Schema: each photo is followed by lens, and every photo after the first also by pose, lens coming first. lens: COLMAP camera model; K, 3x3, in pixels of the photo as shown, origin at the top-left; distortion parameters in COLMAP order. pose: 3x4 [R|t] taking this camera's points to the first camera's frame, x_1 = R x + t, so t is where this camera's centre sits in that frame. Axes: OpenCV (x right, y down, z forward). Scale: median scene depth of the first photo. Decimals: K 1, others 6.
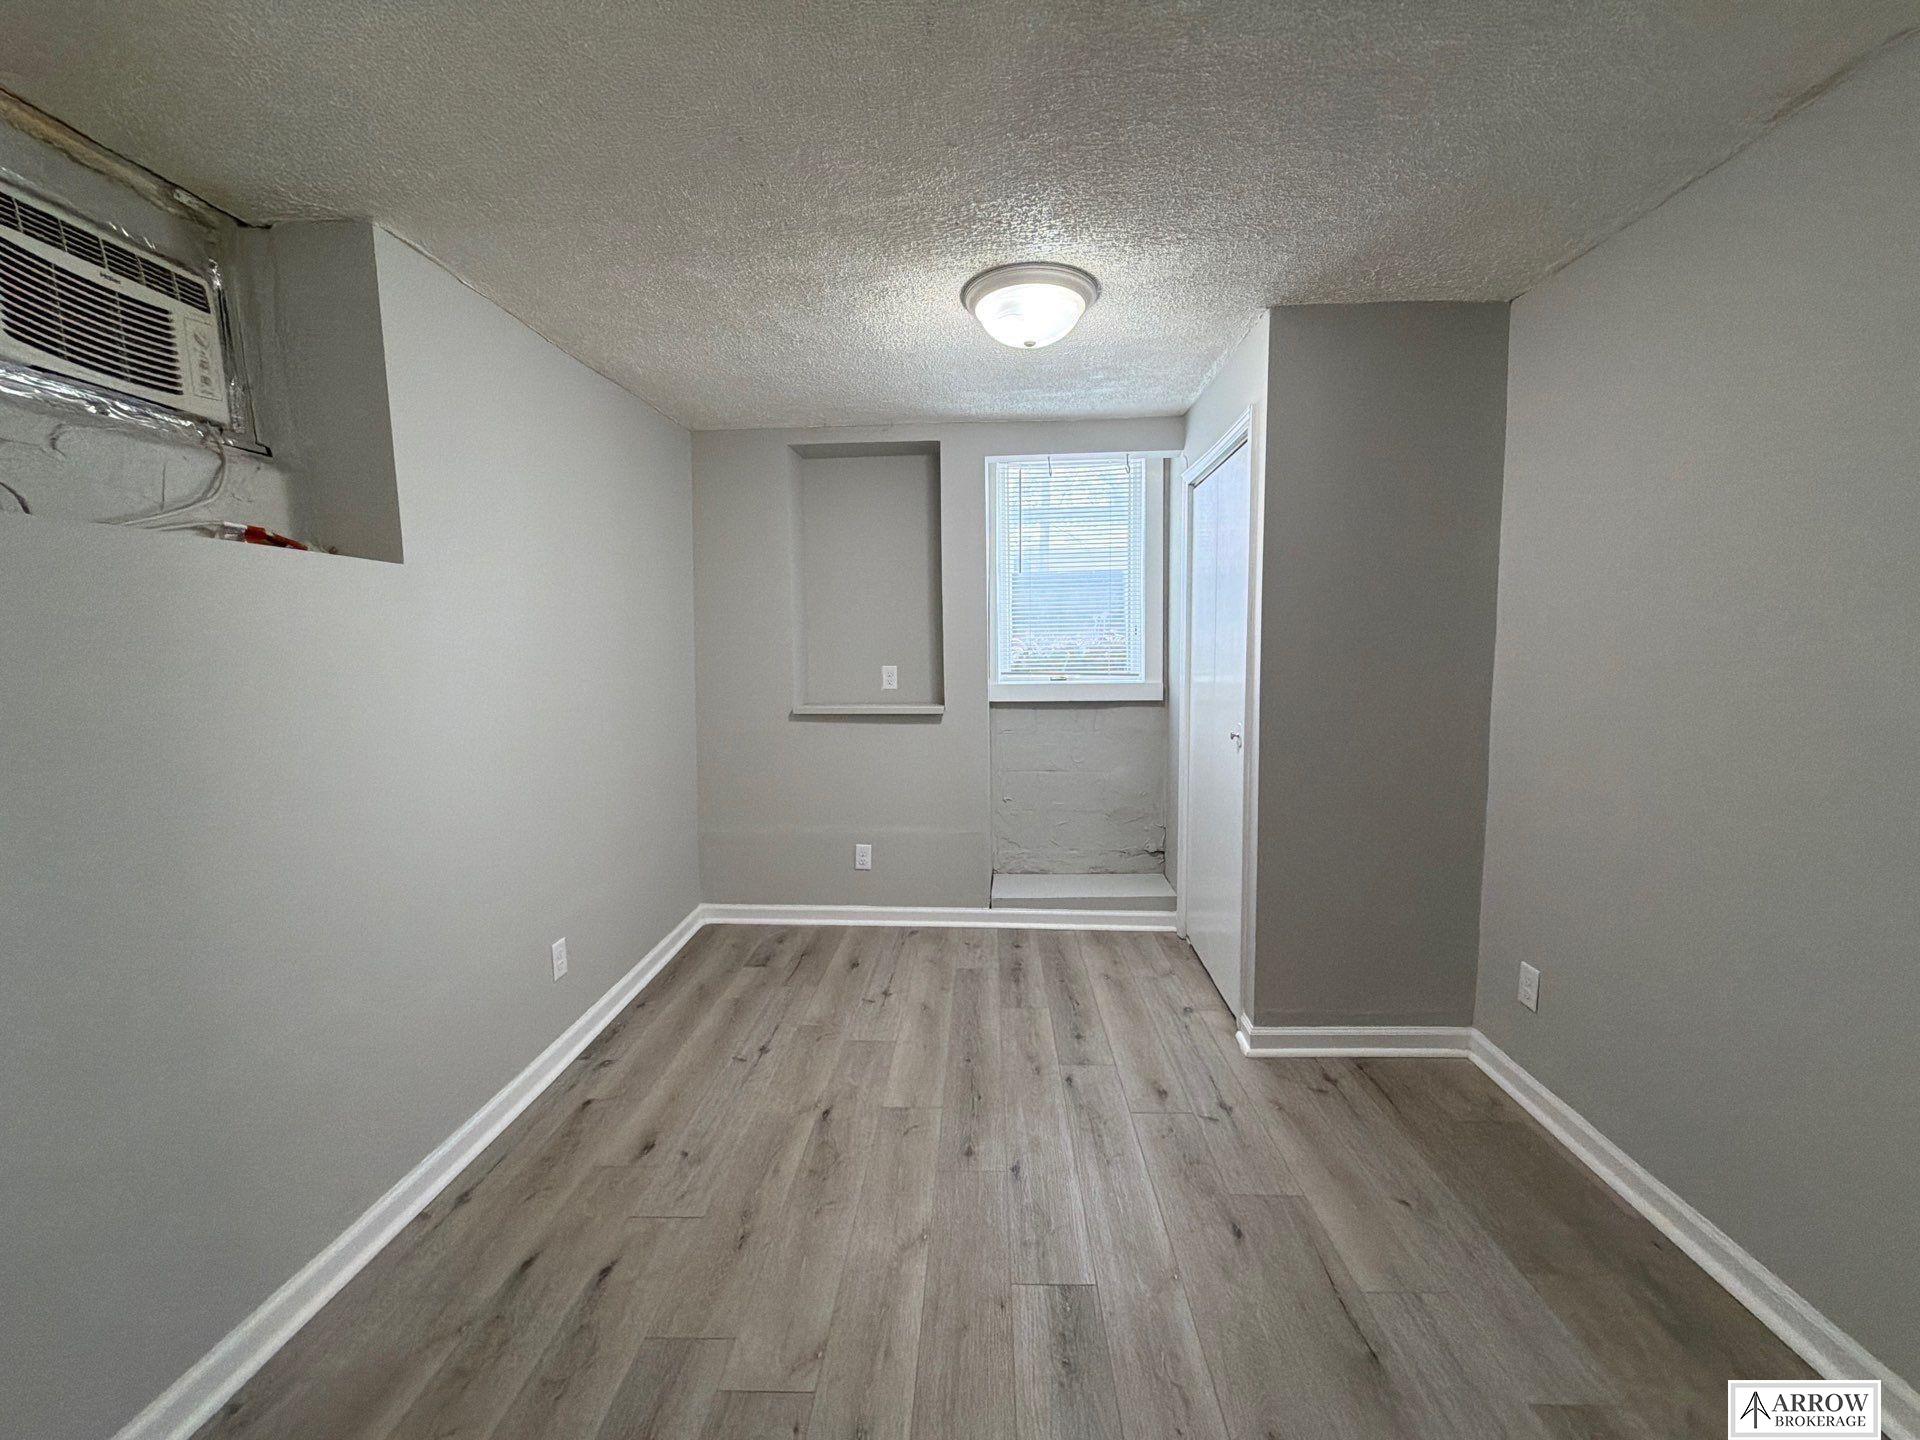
lens RADIAL K [[764.7, 0, 961.4], [0, 764.7, 724.1], [0, 0, 1]] dist [-0.000807, -0.000041]
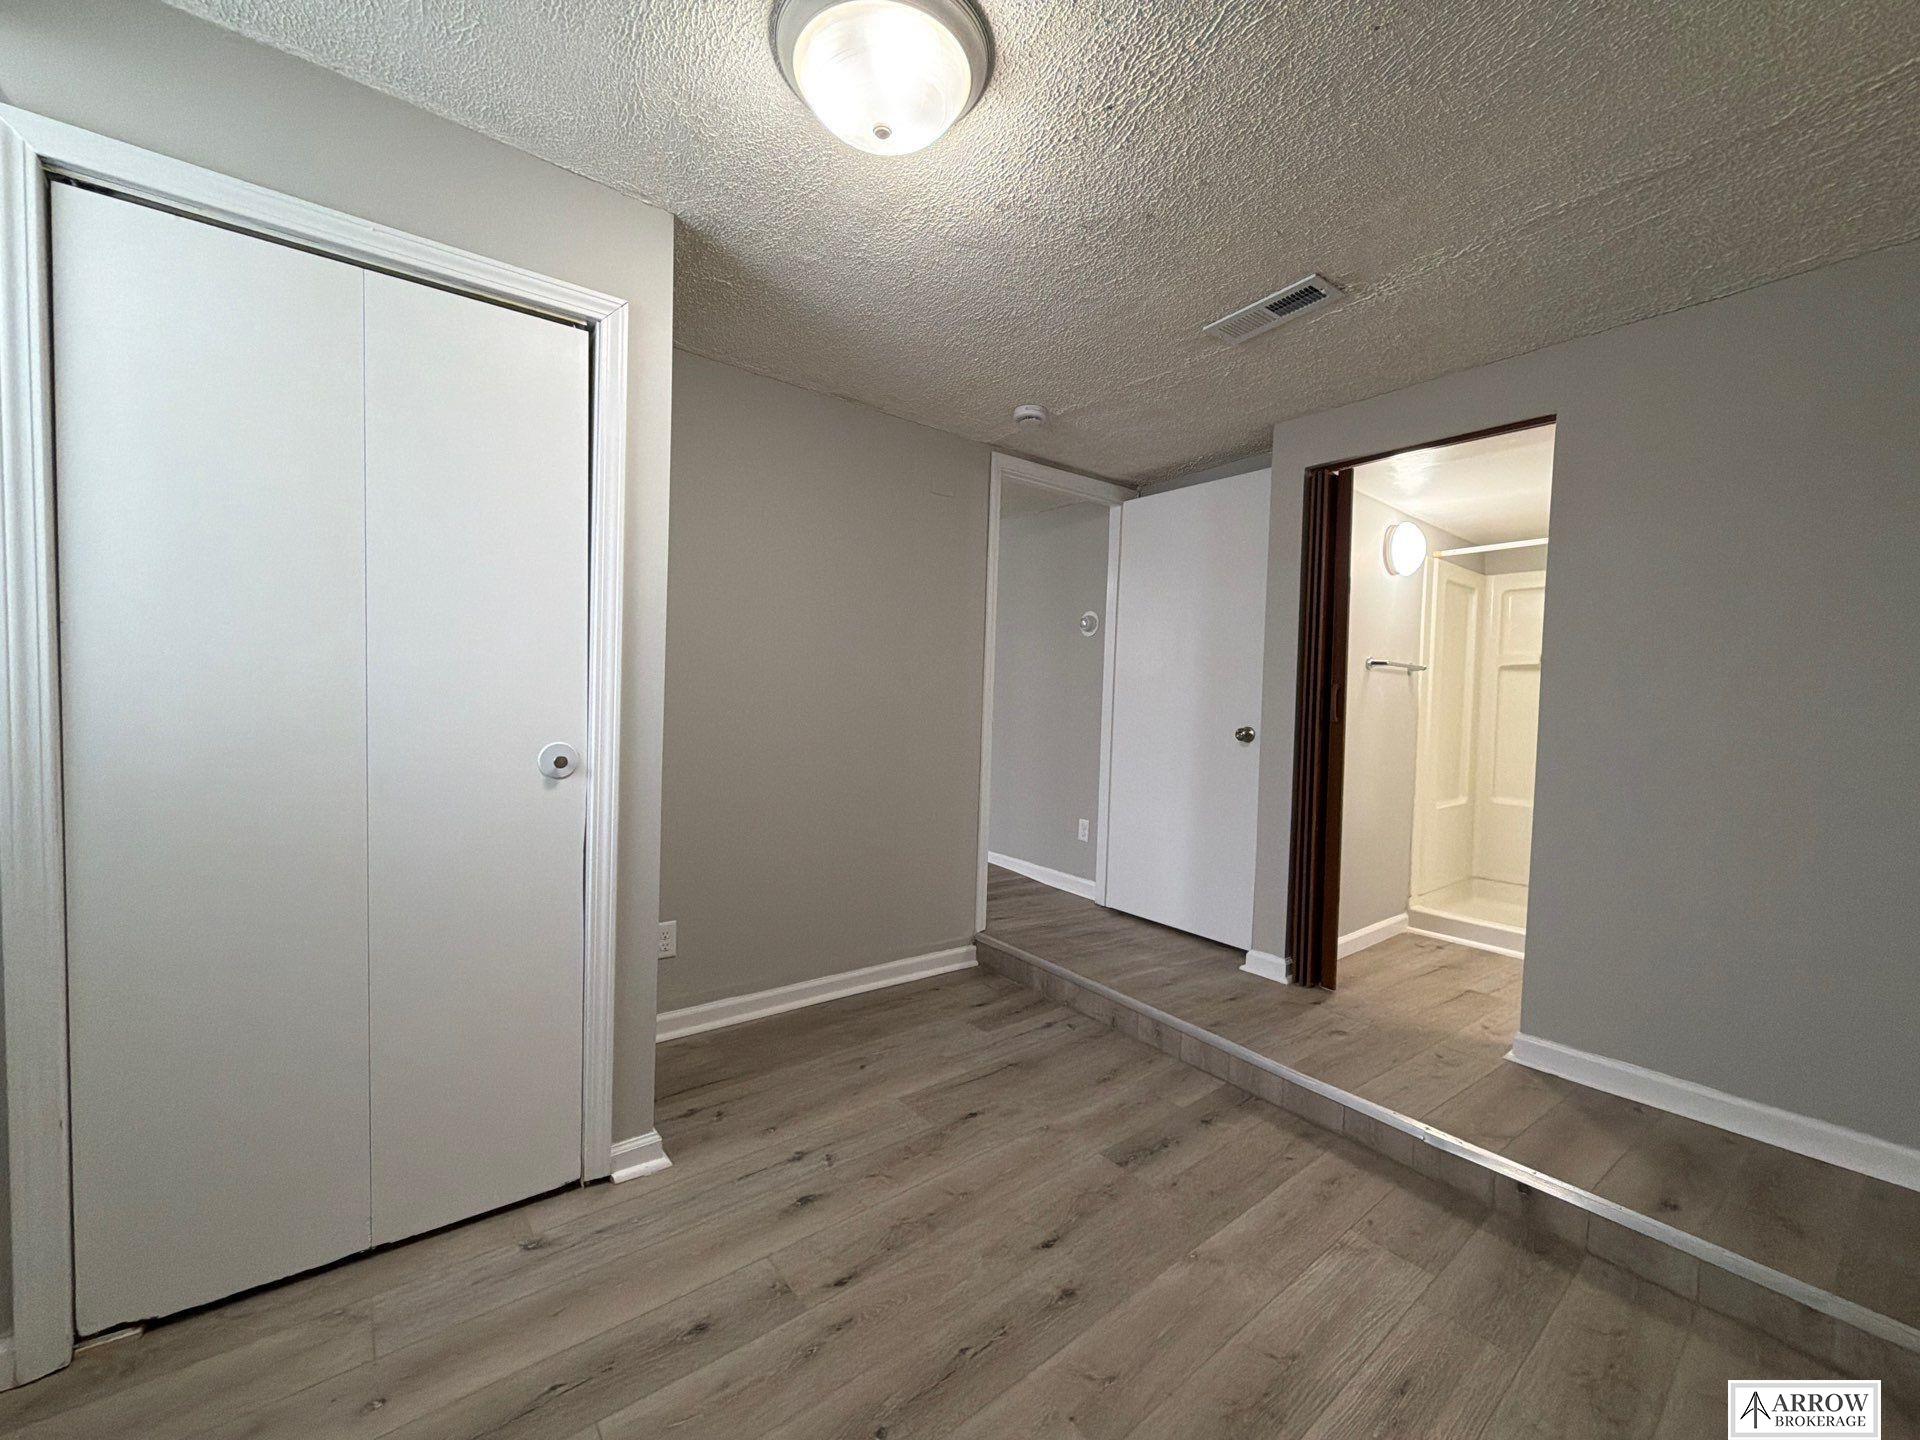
lens RADIAL K [[764.7, 0, 961.4], [0, 764.7, 724.1], [0, 0, 1]] dist [-0.000807, -0.000041]
pose [[-0.651289, -0.045202, 0.757483, -0.475125], [0.052948, 0.993084, 0.104786, -0.092201], [-0.756981, 0.108353, -0.644391, 1.512224]]
